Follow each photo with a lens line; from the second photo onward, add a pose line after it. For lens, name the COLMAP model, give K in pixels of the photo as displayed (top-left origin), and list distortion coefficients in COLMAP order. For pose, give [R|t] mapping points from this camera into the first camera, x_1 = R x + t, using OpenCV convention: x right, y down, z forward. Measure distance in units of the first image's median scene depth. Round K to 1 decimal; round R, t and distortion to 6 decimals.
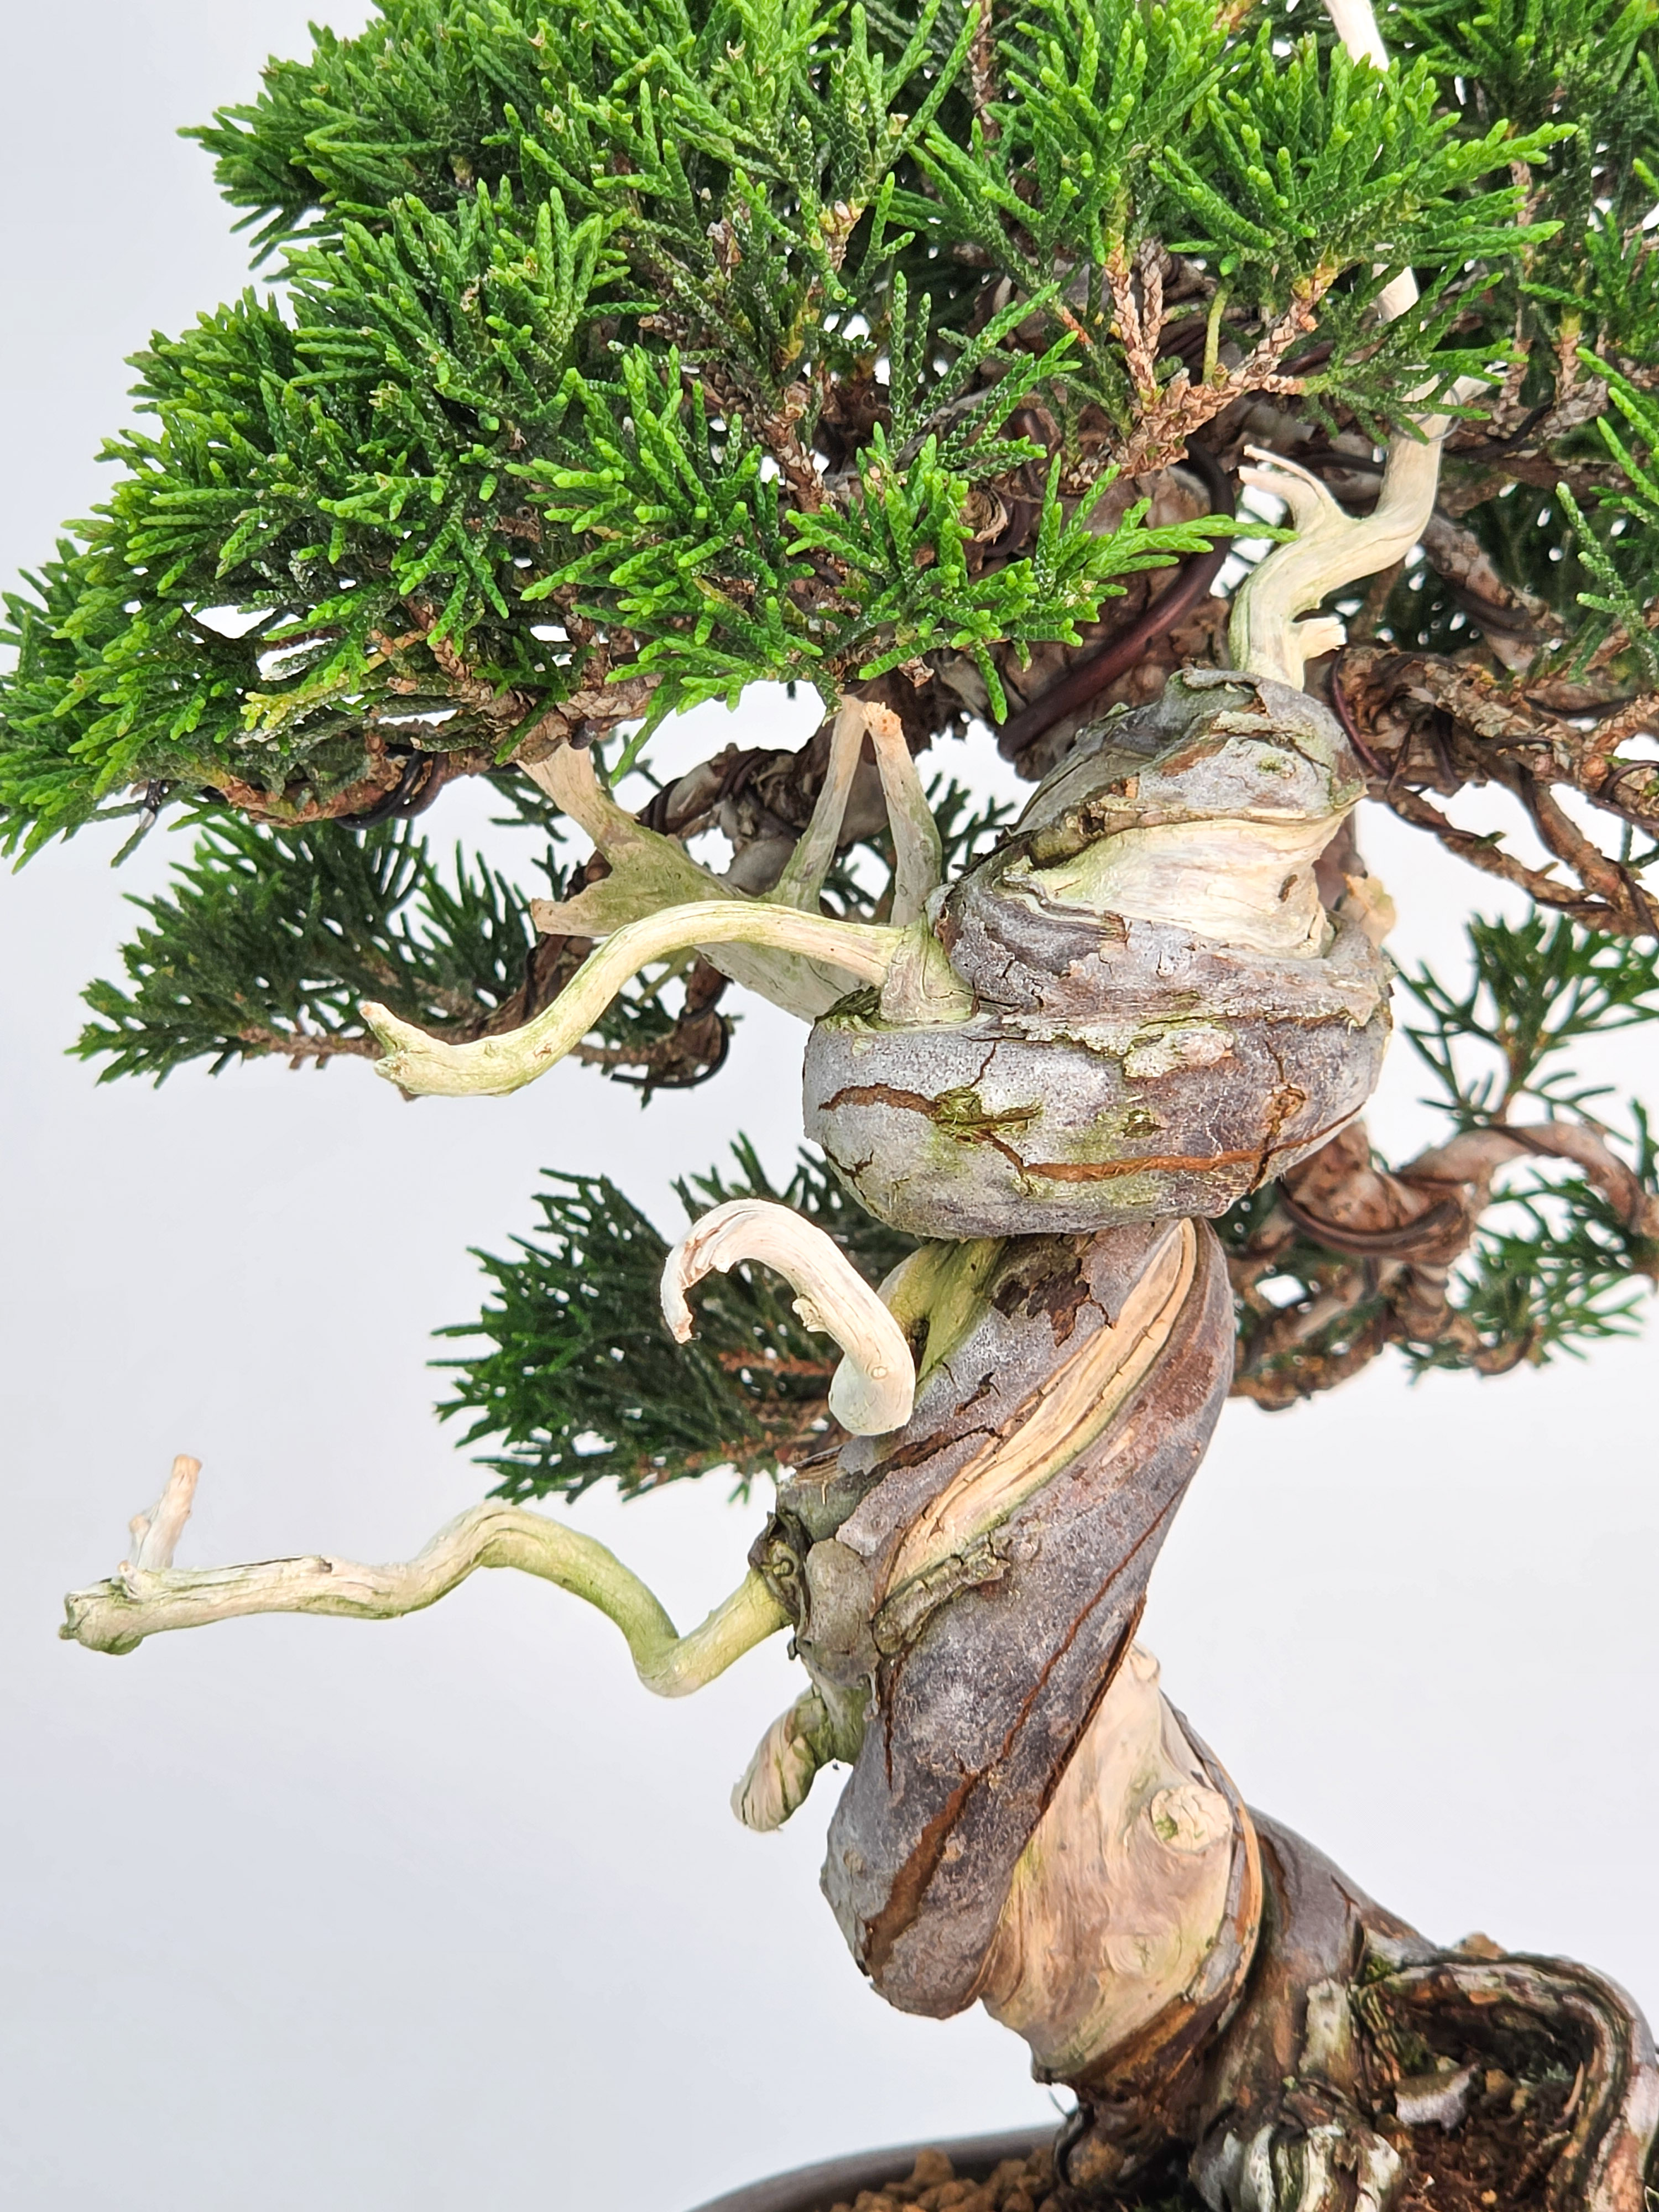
lens RADIAL K [[6028.4, 0, 825.9], [0, 6028.4, 1090.7], [0, 0, 1]] dist [0.017699, 0.000000]
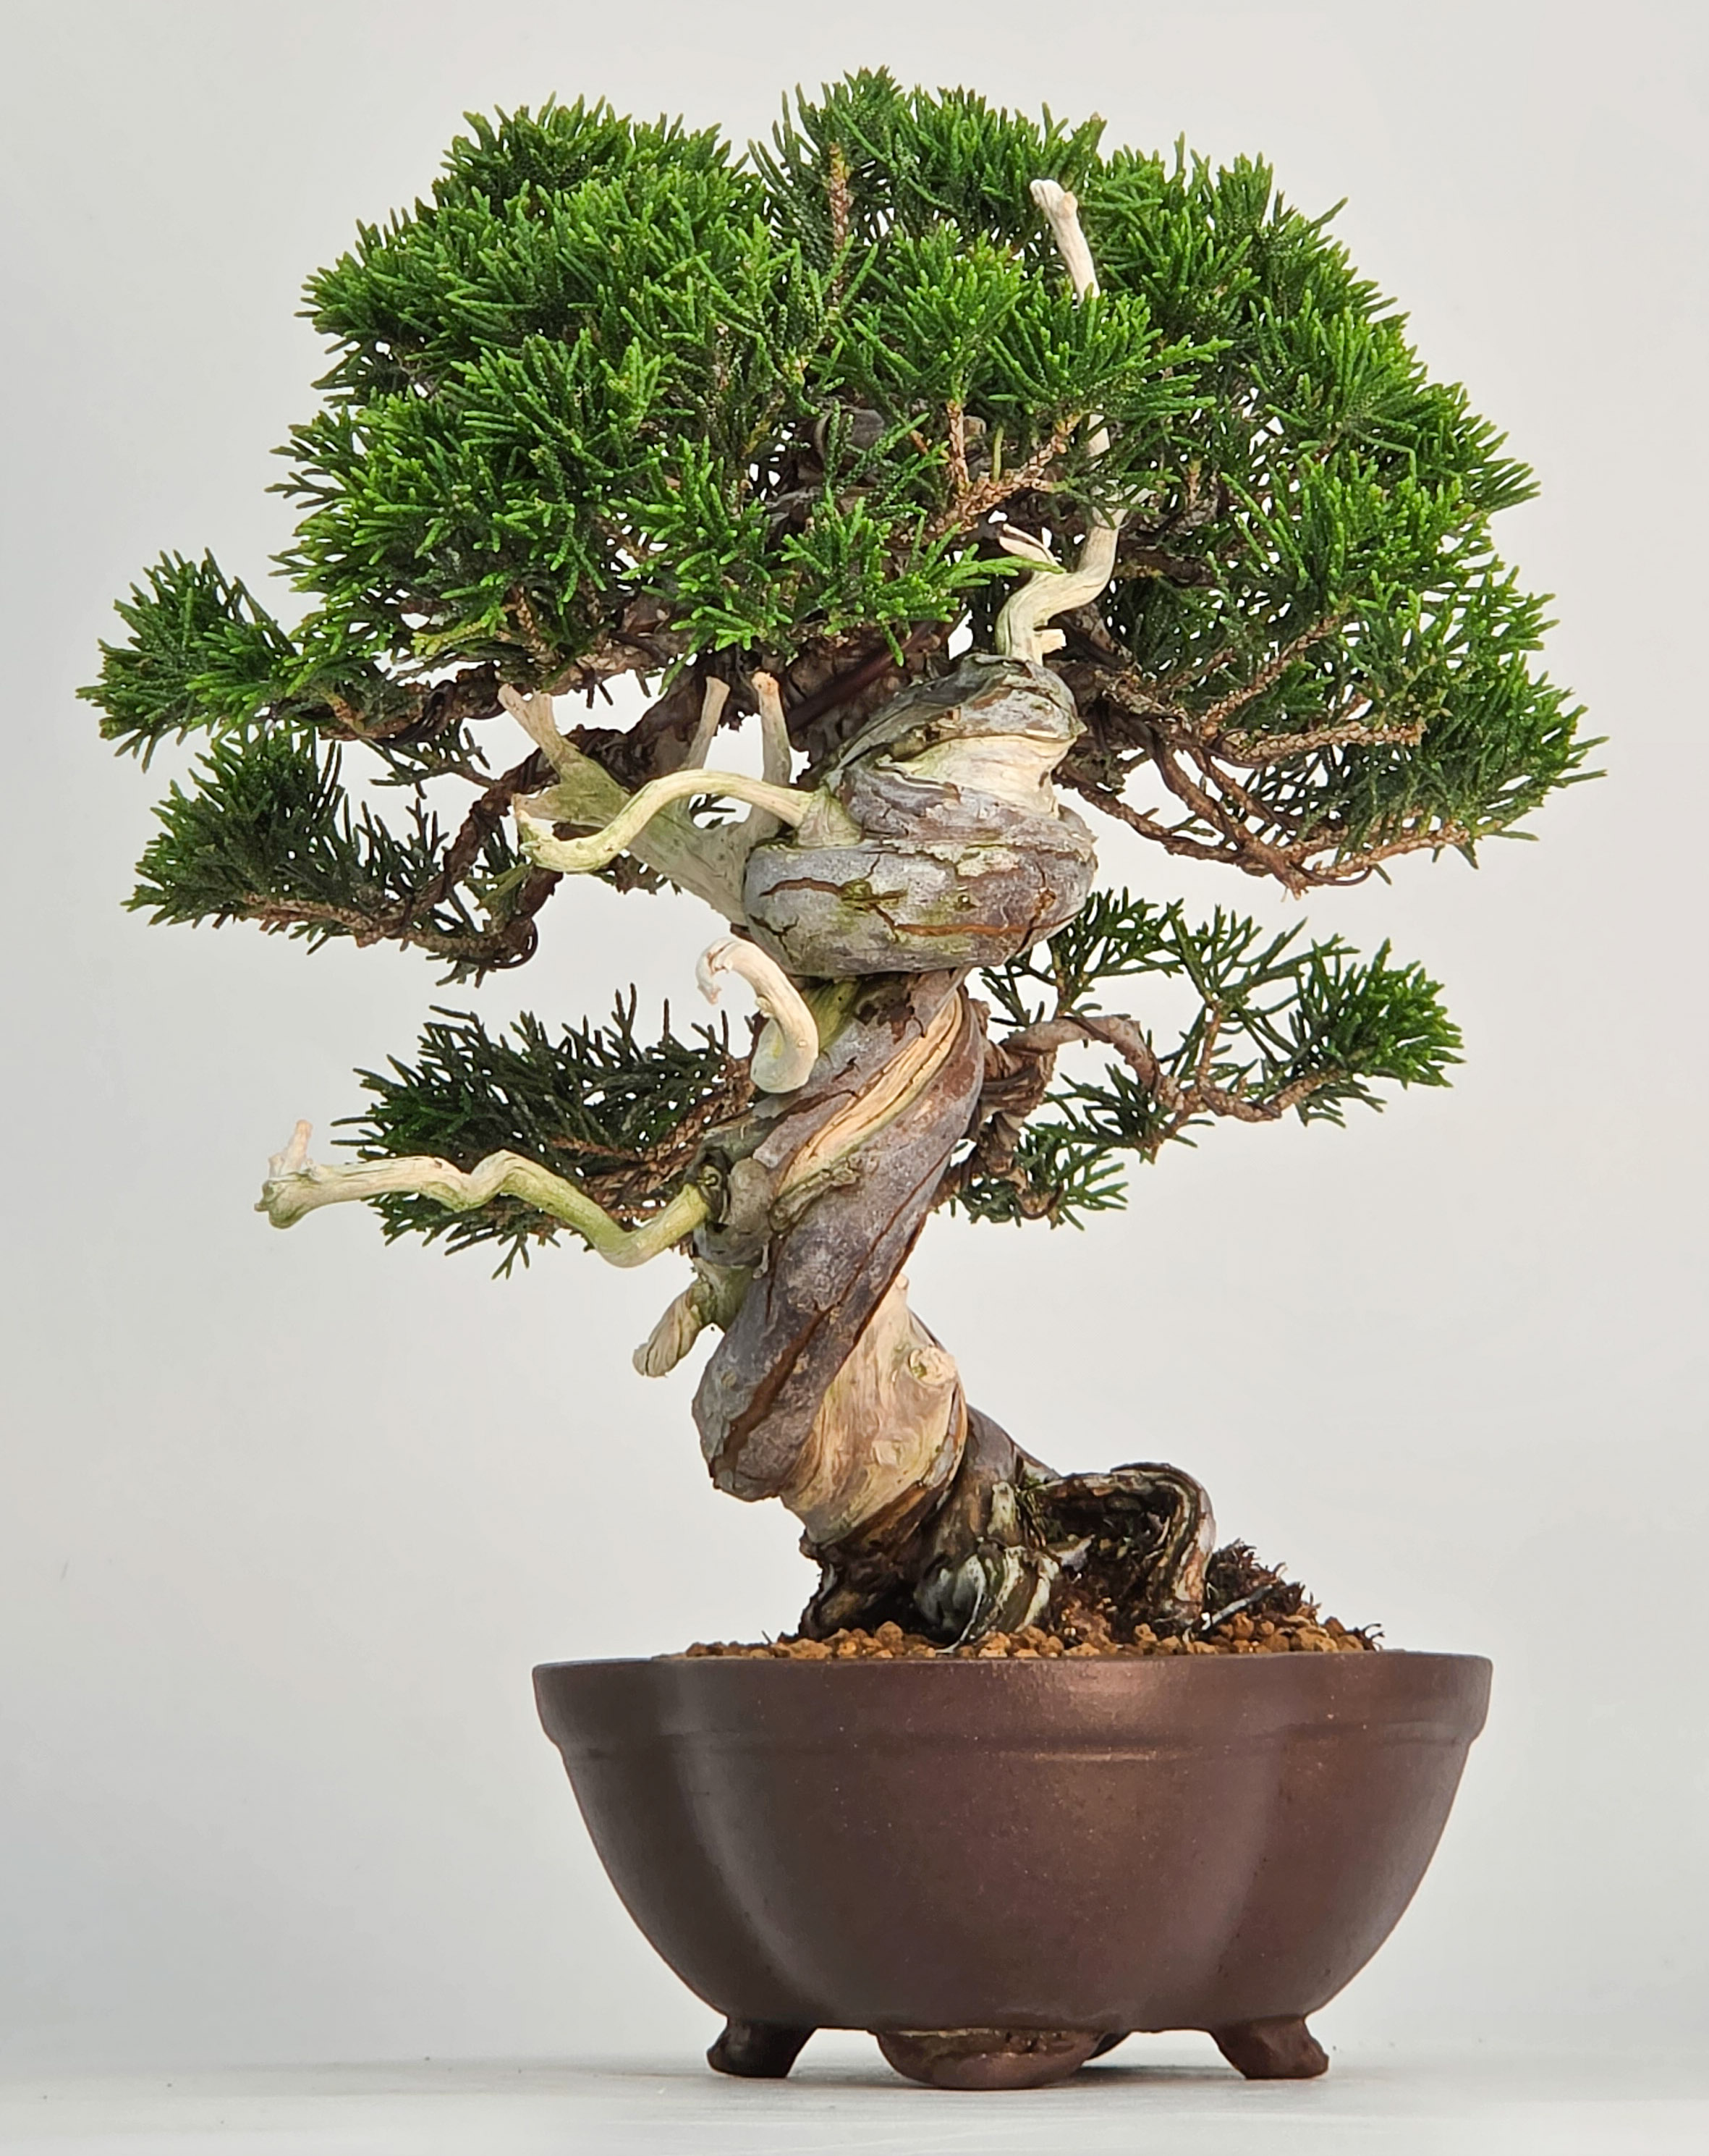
lens RADIAL K [[8331.3, 0, 859.4], [0, 8331.3, 1096.6], [0, 0, 1]] dist [0.761904, 0.000000]
pose [[0.984385, 0.052427, 0.168041, -0.349894], [-0.040256, 0.996368, -0.075040, 0.224488], [-0.171364, 0.067104, 0.982920, -1.242170]]
